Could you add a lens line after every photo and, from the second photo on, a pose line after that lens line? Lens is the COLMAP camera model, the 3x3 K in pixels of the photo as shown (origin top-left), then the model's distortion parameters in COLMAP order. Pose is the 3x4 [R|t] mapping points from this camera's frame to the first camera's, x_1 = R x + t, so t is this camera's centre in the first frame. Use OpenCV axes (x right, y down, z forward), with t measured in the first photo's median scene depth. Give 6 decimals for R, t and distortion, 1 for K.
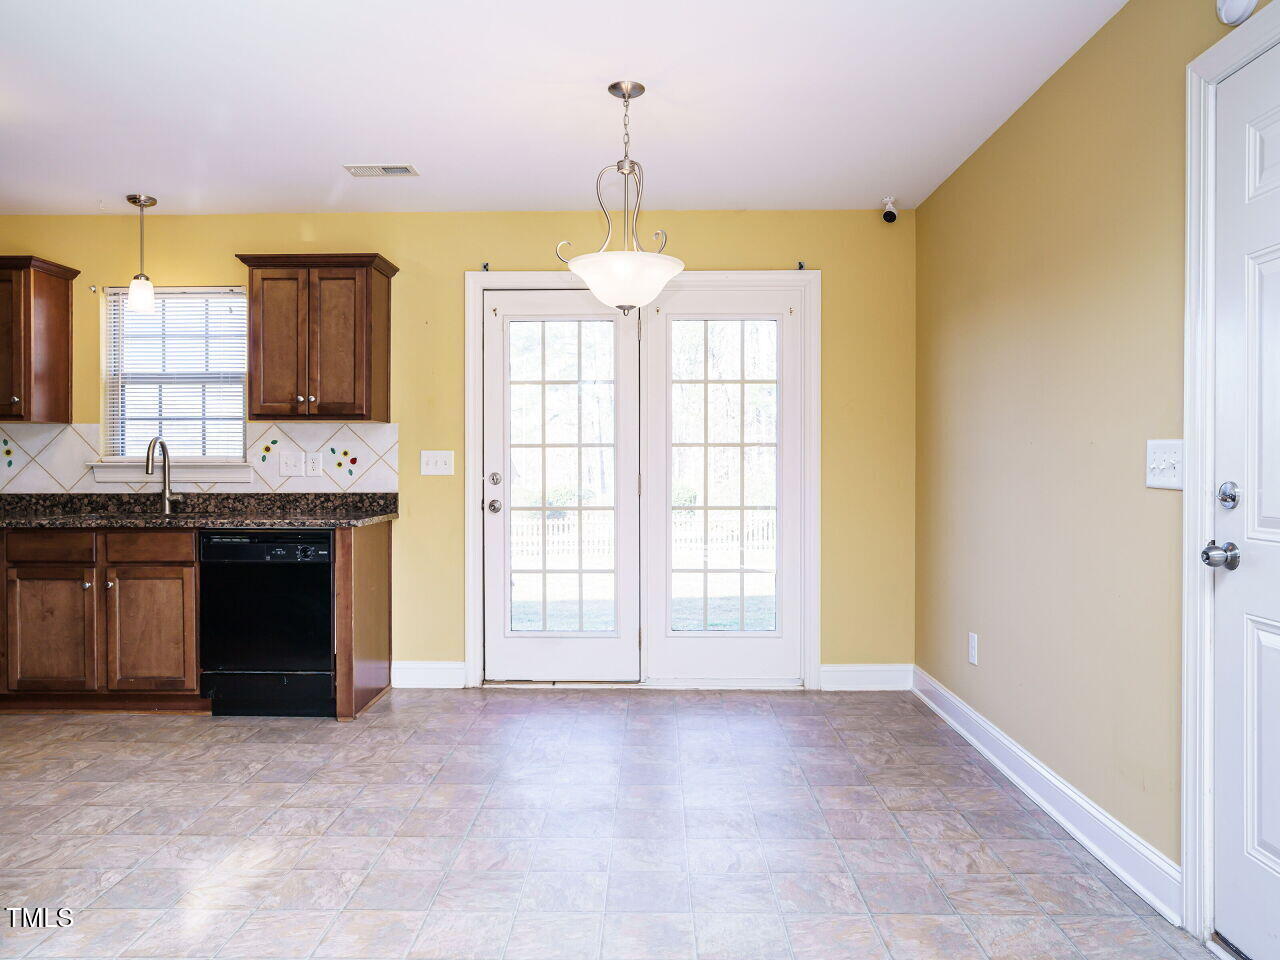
lens RADIAL K [[837.4, 0, 638.9], [0, 837.4, 472.7], [0, 0, 1]] dist [-0.037965, 0.028649]
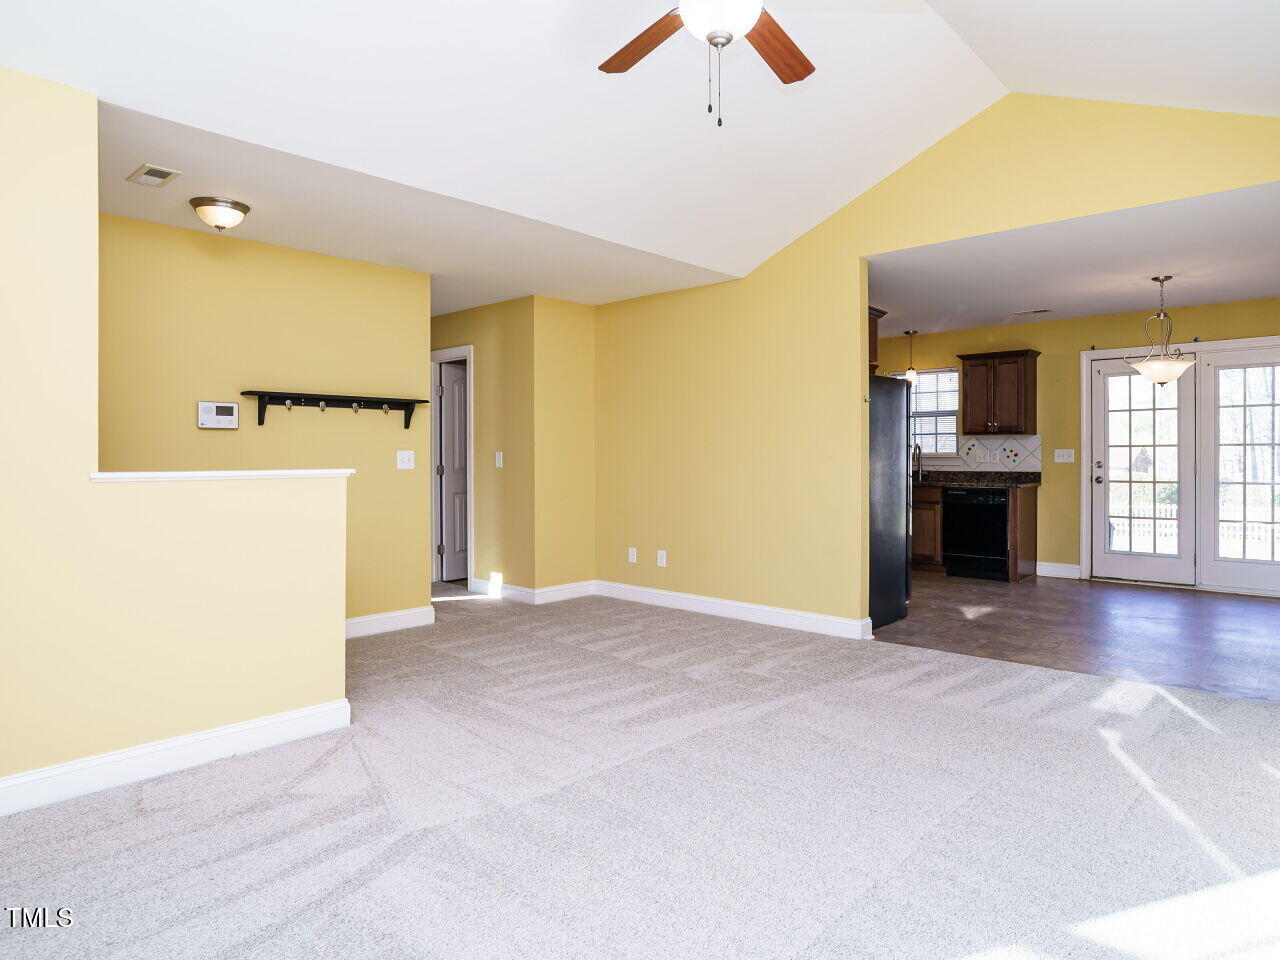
lens RADIAL K [[837.4, 0, 613.1], [0, 837.4, 456.8], [0, 0, 1]] dist [-0.037965, 0.028649]
pose [[0.740217, 0.000341, -0.672368, 0.259047], [-0.002602, 0.999994, -0.002356, -0.002964], [0.672363, 0.003493, 0.740214, -1.045891]]
